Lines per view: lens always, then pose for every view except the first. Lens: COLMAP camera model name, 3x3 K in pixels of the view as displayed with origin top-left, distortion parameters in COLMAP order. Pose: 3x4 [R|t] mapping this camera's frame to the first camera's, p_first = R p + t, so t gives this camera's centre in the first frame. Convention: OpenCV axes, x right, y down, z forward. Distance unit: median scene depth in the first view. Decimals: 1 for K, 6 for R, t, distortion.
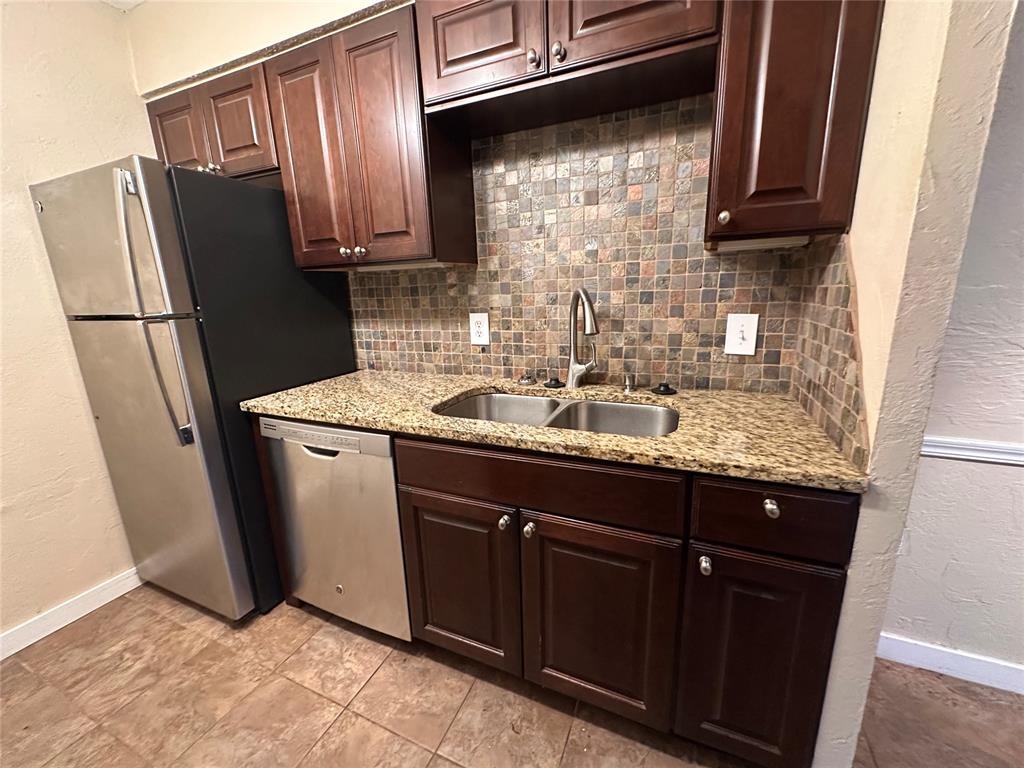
lens RADIAL K [[411.3, 0, 513.7], [0, 411.3, 382.4], [0, 0, 1]] dist [-0.001389, 0.000878]
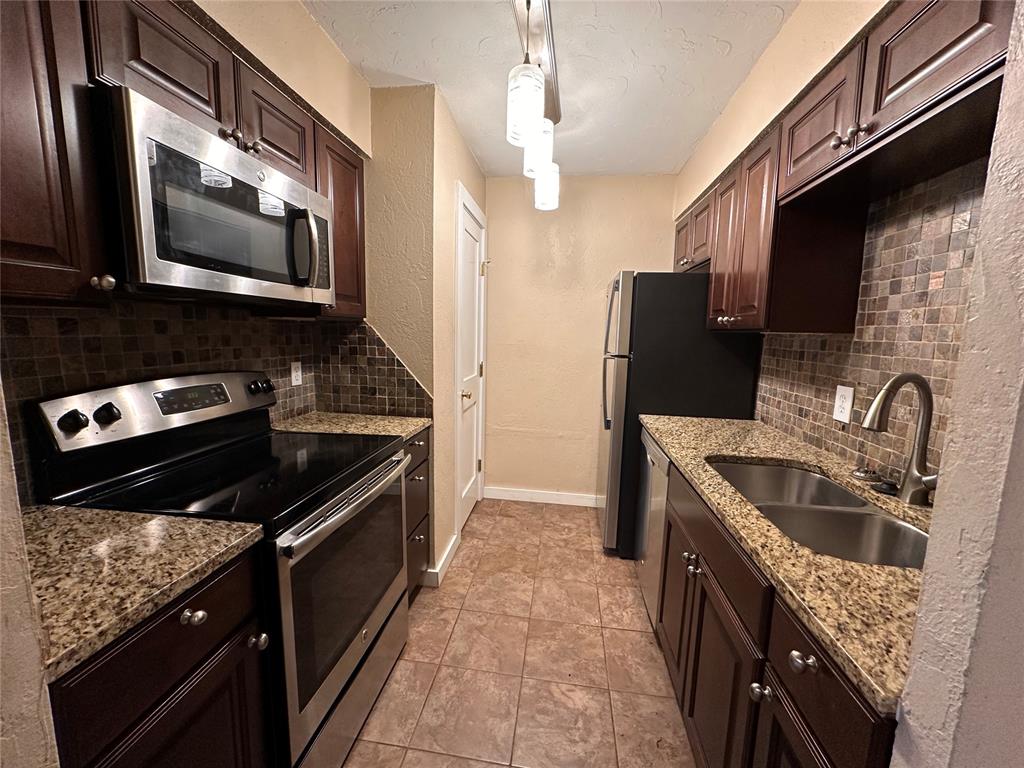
lens RADIAL K [[411.3, 0, 510.7], [0, 411.3, 382.0], [0, 0, 1]] dist [-0.001389, 0.000878]
pose [[0.274424, 0.161695, -0.947917, 0.606730], [-0.251459, 0.963527, 0.091560, -0.082692], [0.928149, 0.213236, 0.305075, 0.052509]]
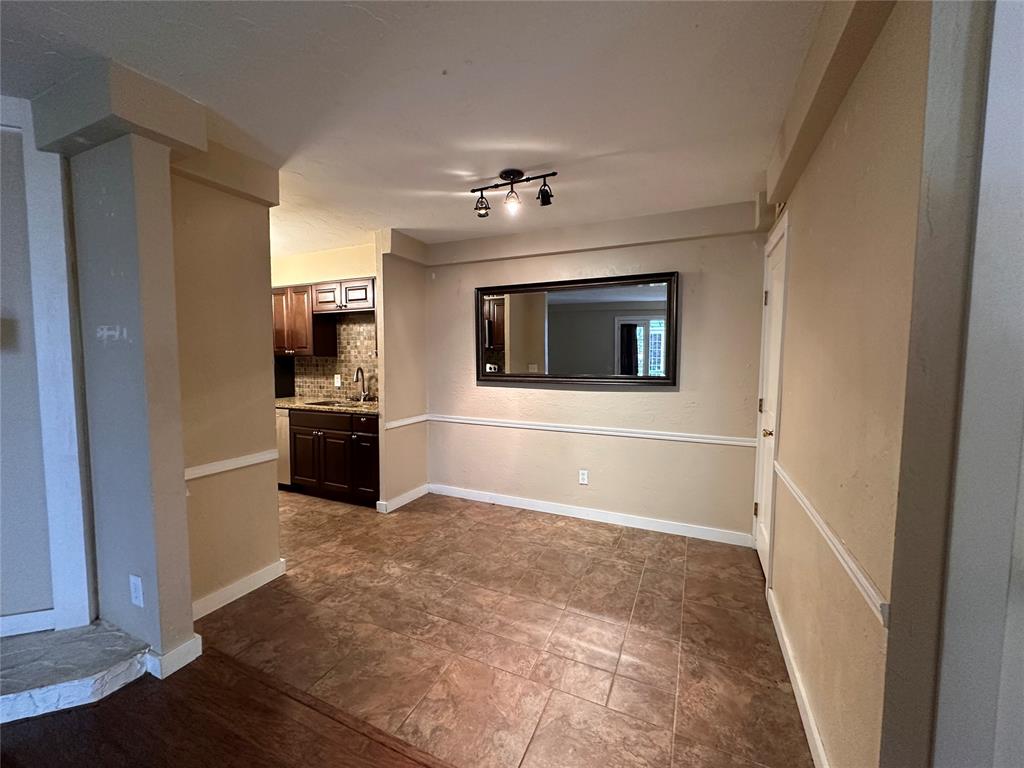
lens RADIAL K [[411.3, 0, 512.9], [0, 411.3, 382.4], [0, 0, 1]] dist [-0.001389, 0.000878]
pose [[0.999283, 0.035929, -0.011939, 1.176517], [-0.037401, 0.985782, -0.163815, 0.299472], [0.005884, 0.164144, 0.986419, -1.752978]]
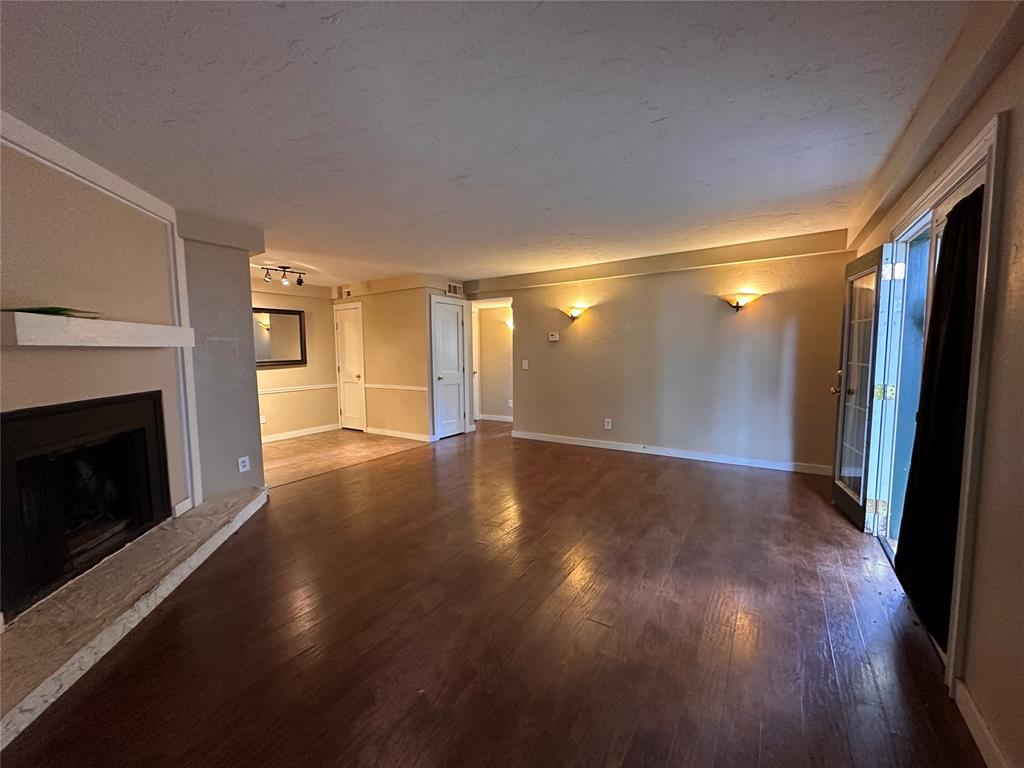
lens RADIAL K [[411.3, 0, 511.2], [0, 411.3, 383.6], [0, 0, 1]] dist [-0.001389, 0.000878]
pose [[0.157140, -0.053083, 0.986149, -1.873721], [0.234783, 0.971934, 0.014906, 0.592868], [-0.959262, 0.229188, 0.165192, -2.476847]]
